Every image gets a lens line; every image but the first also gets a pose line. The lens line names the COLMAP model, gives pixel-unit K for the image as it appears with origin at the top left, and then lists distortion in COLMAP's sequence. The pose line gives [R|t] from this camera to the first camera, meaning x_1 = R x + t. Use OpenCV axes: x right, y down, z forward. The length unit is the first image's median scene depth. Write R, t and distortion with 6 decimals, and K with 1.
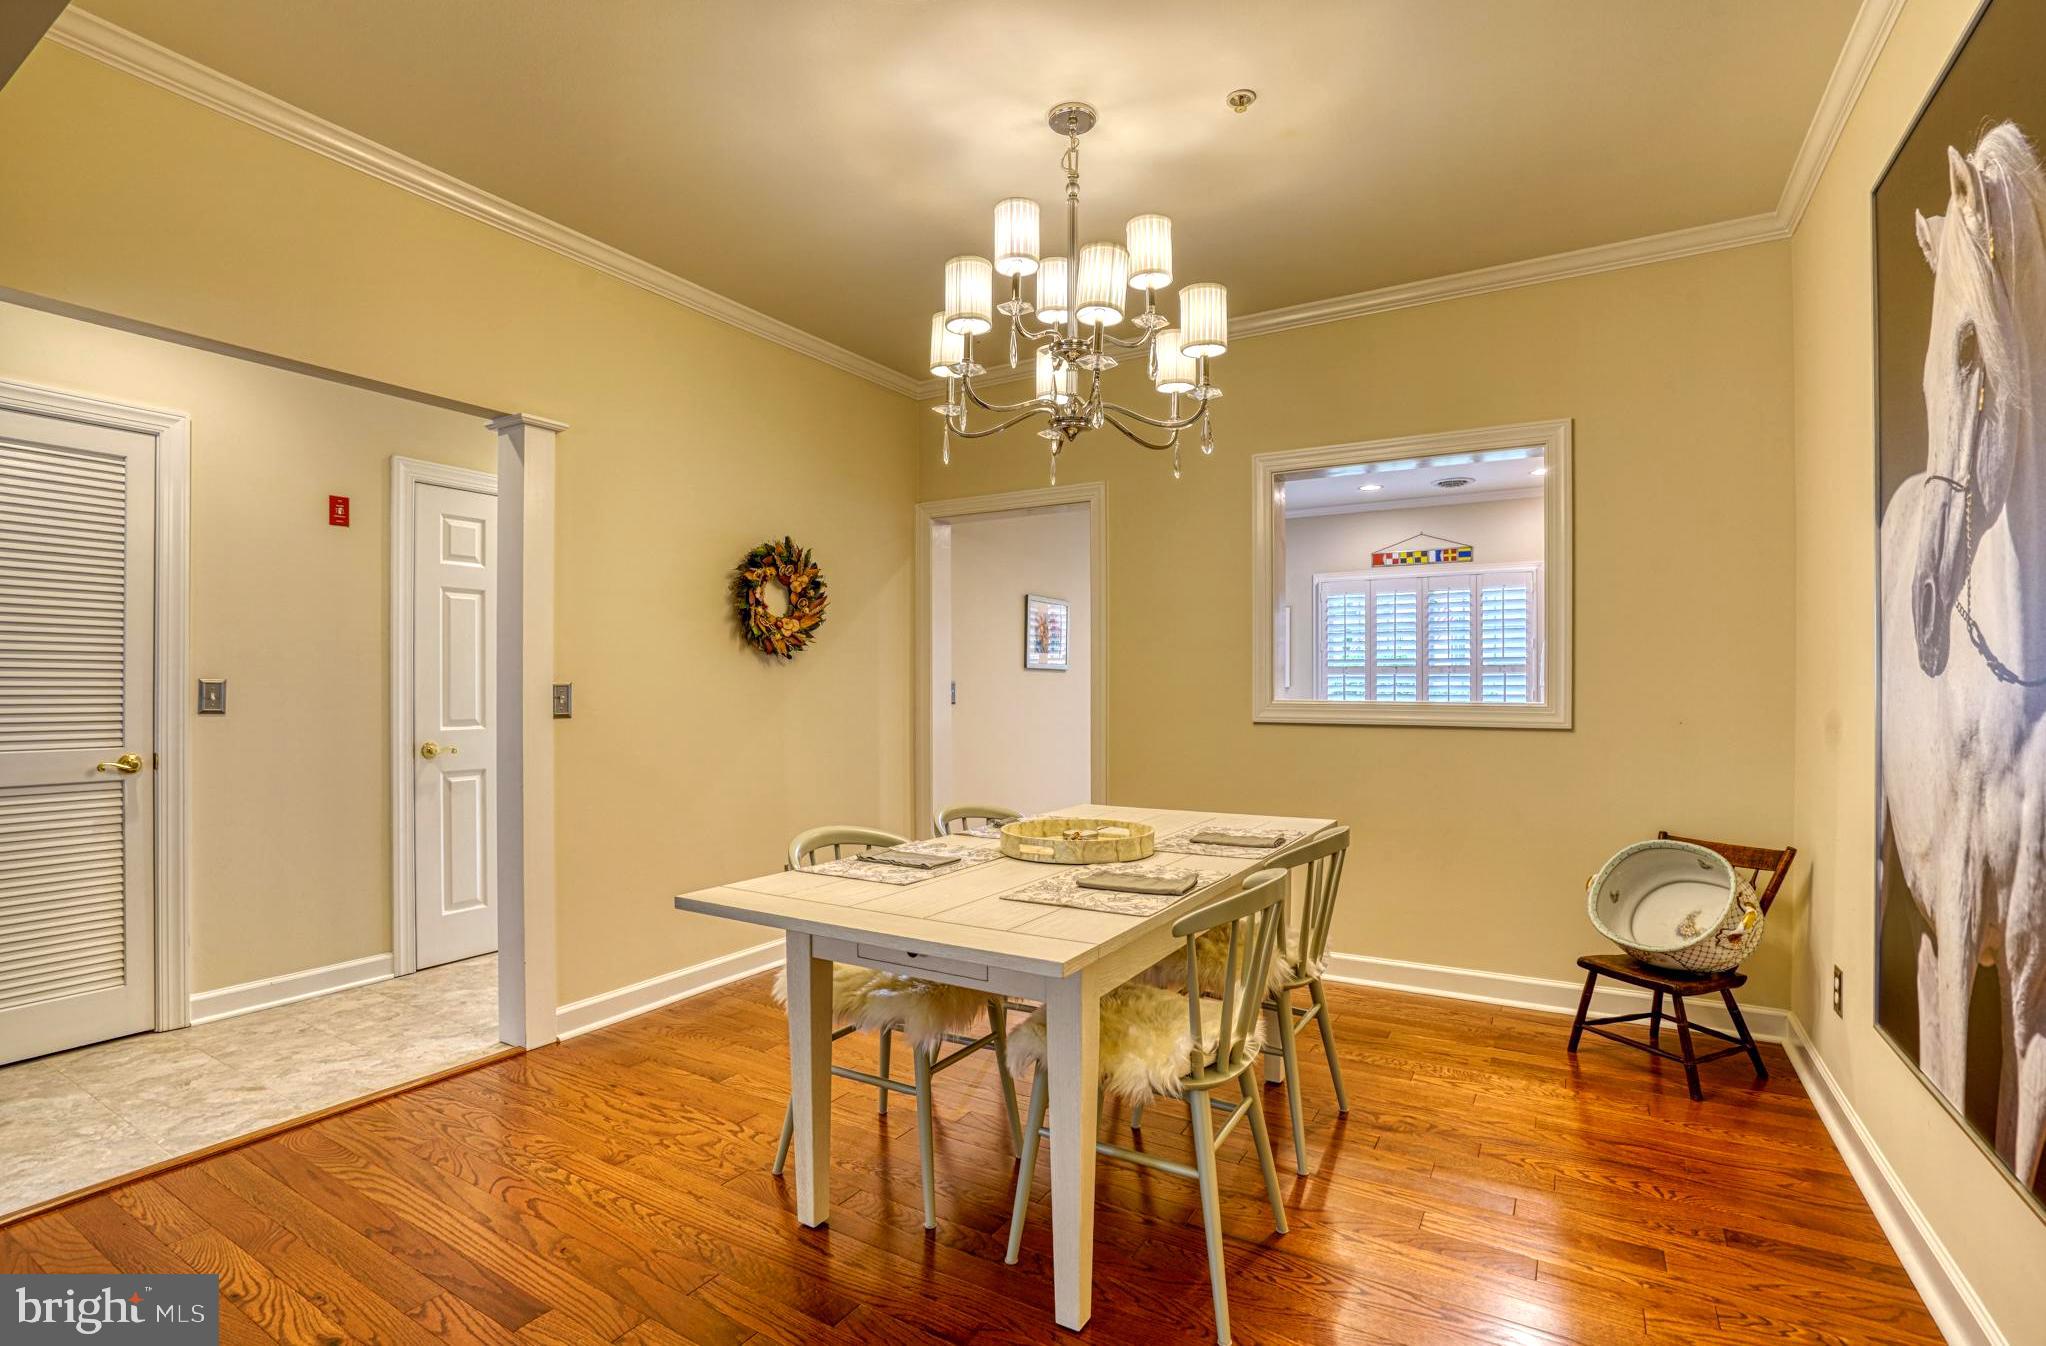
lens RADIAL K [[945.2, 0, 1017.9], [0, 945.2, 686.7], [0, 0, 1]] dist [-0.029842, 0.004905]
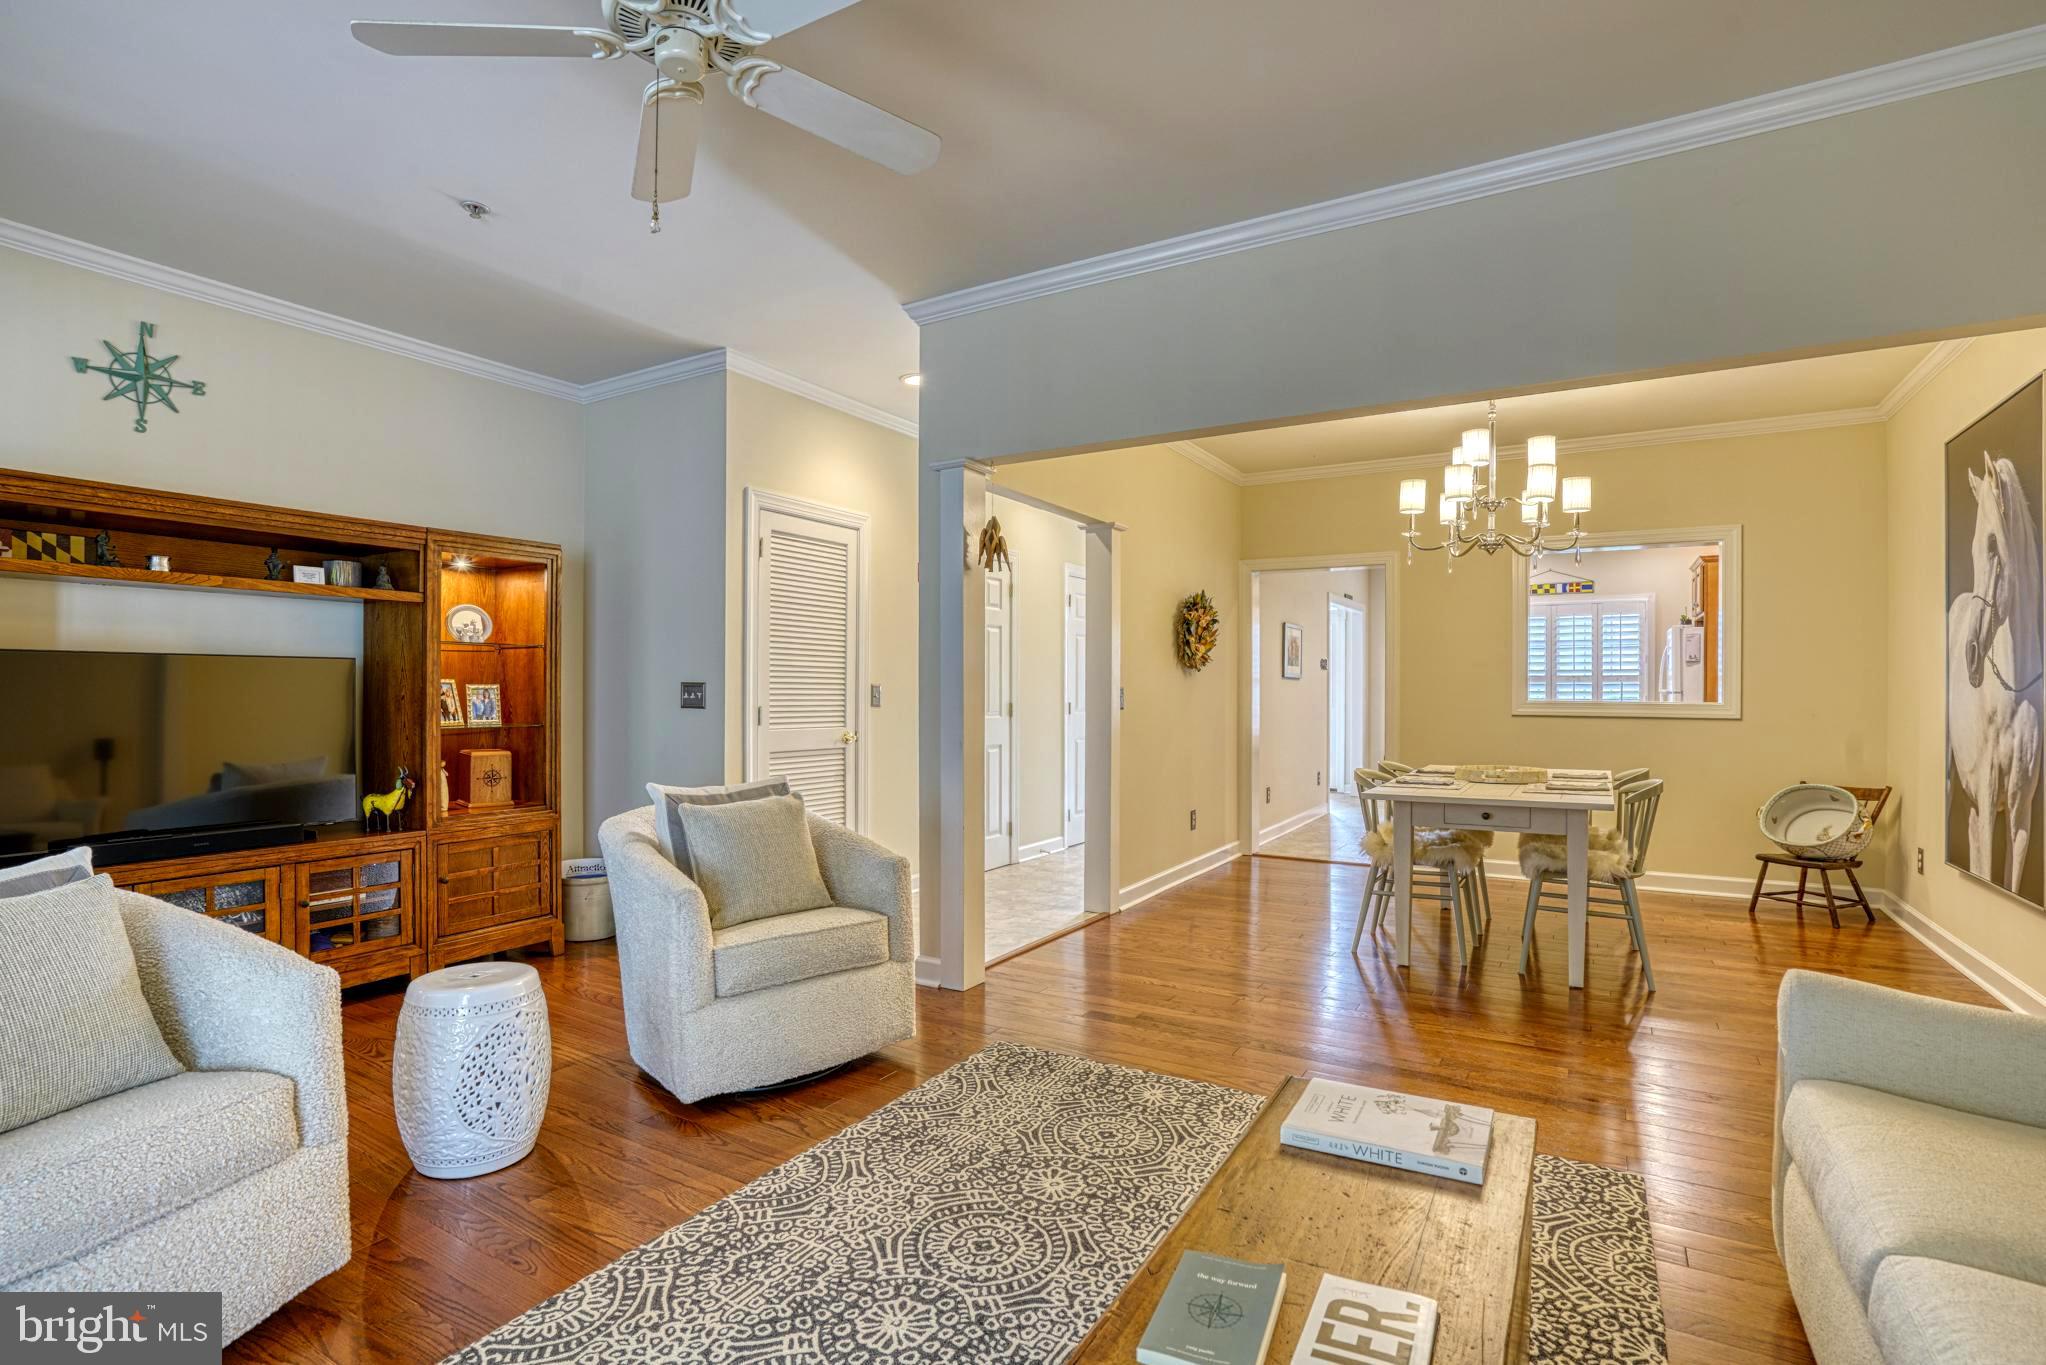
lens RADIAL K [[966.7, 0, 992.6], [0, 966.7, 687.4], [0, 0, 1]] dist [-0.050762, 0.017650]
pose [[0.999702, 0.004363, -0.024028, -0.714067], [-0.004490, 0.999976, -0.005244, 0.005799], [0.024004, 0.005350, 0.999698, -0.705115]]
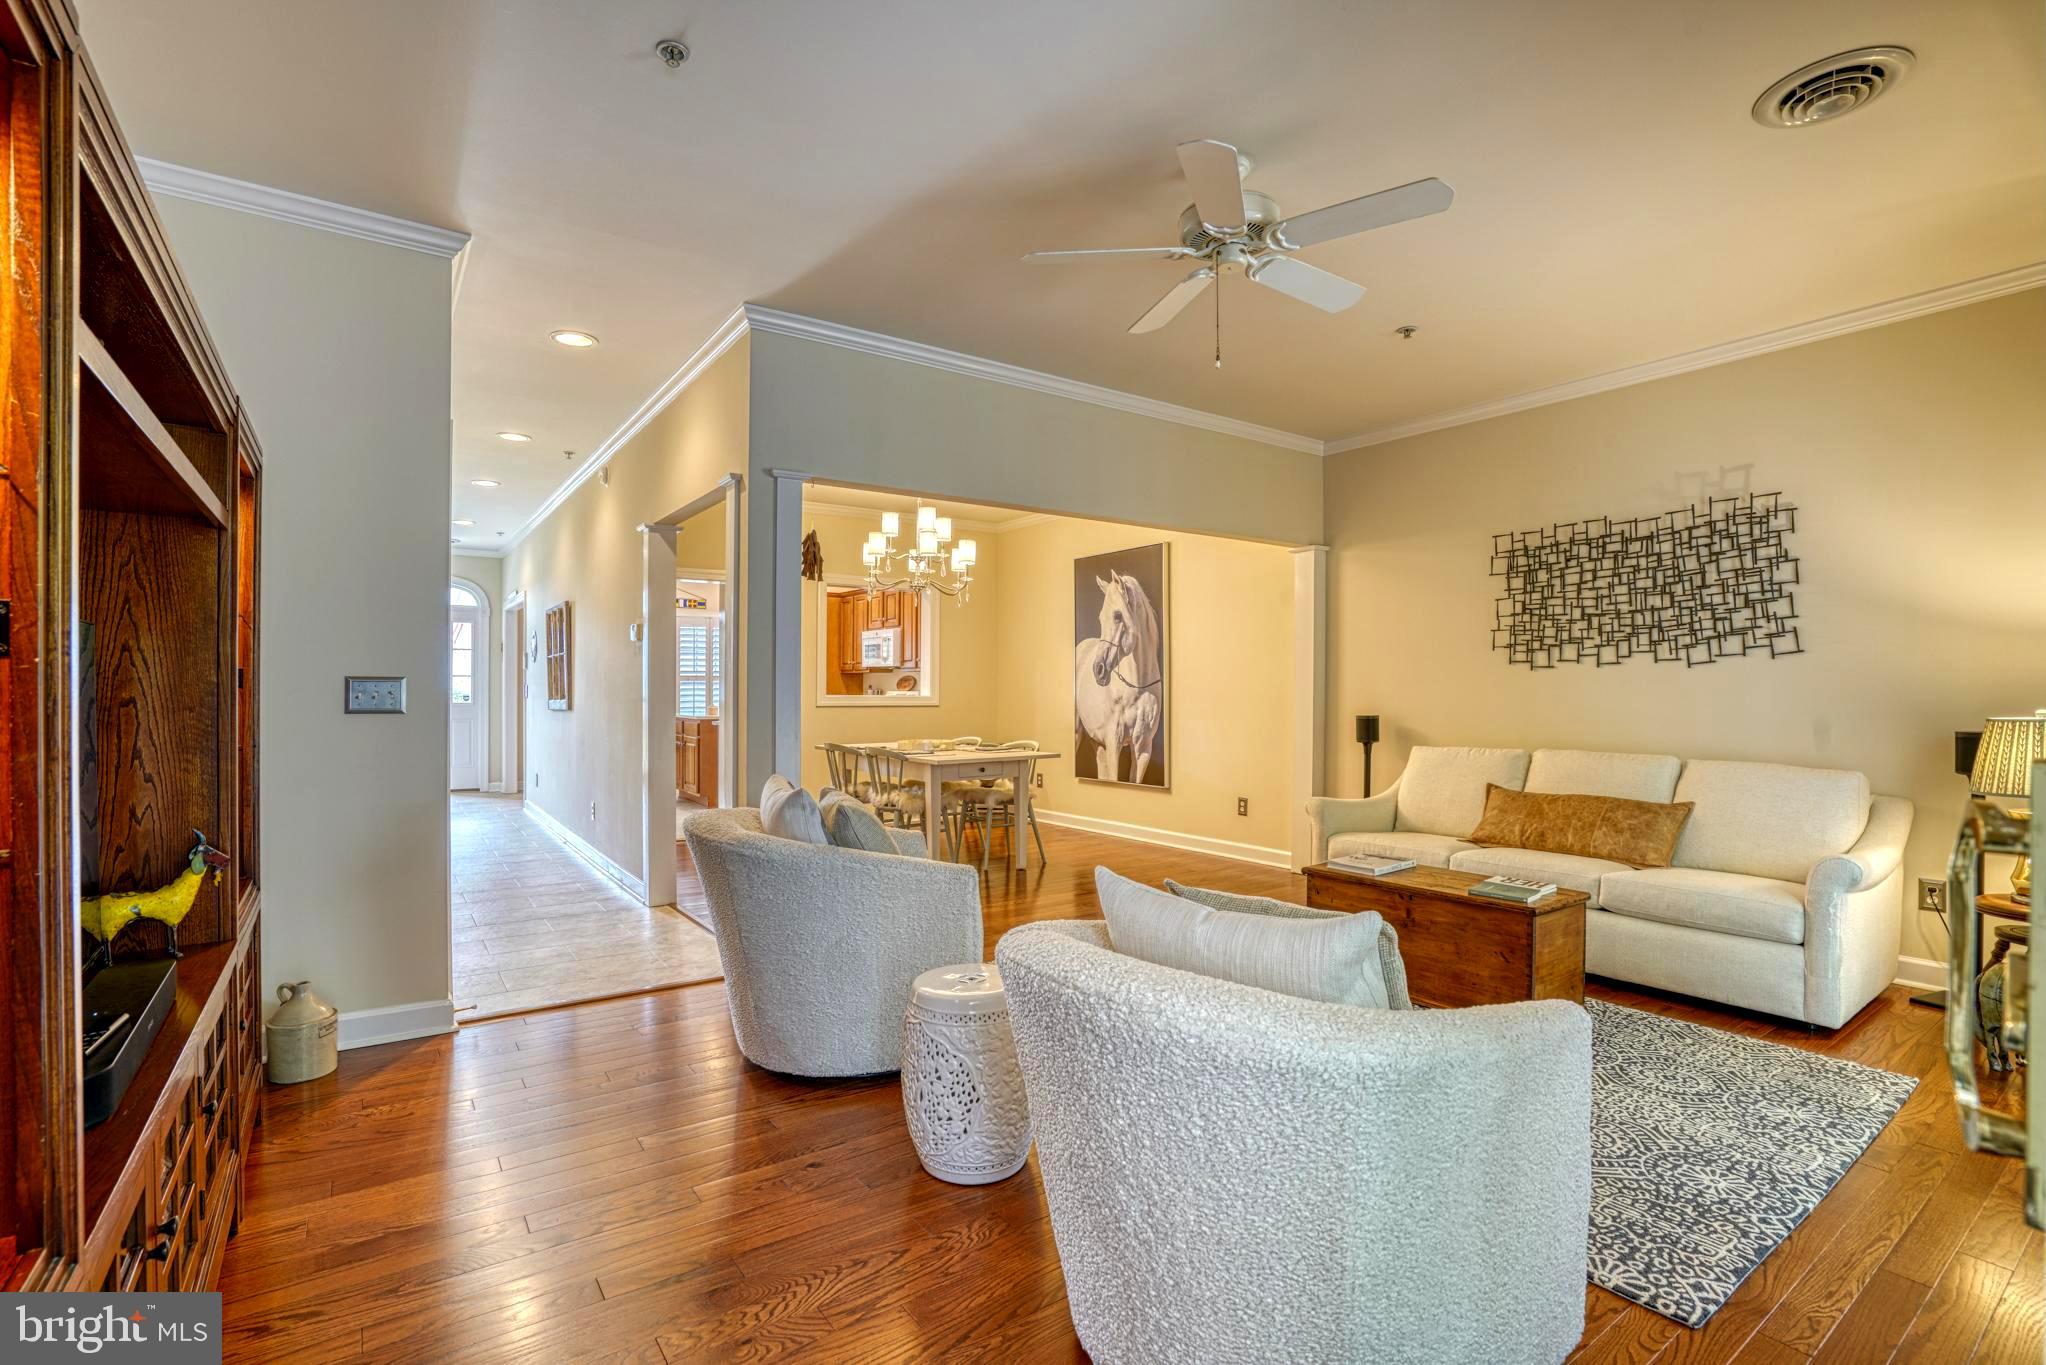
lens RADIAL K [[966.7, 0, 1002.7], [0, 966.7, 690.0], [0, 0, 1]] dist [-0.050762, 0.017650]
pose [[0.423646, 0.000807, 0.905827, -1.885229], [0.001319, 0.999998, -0.001508, 0.007599], [-0.905827, 0.001834, 0.423645, -0.284071]]
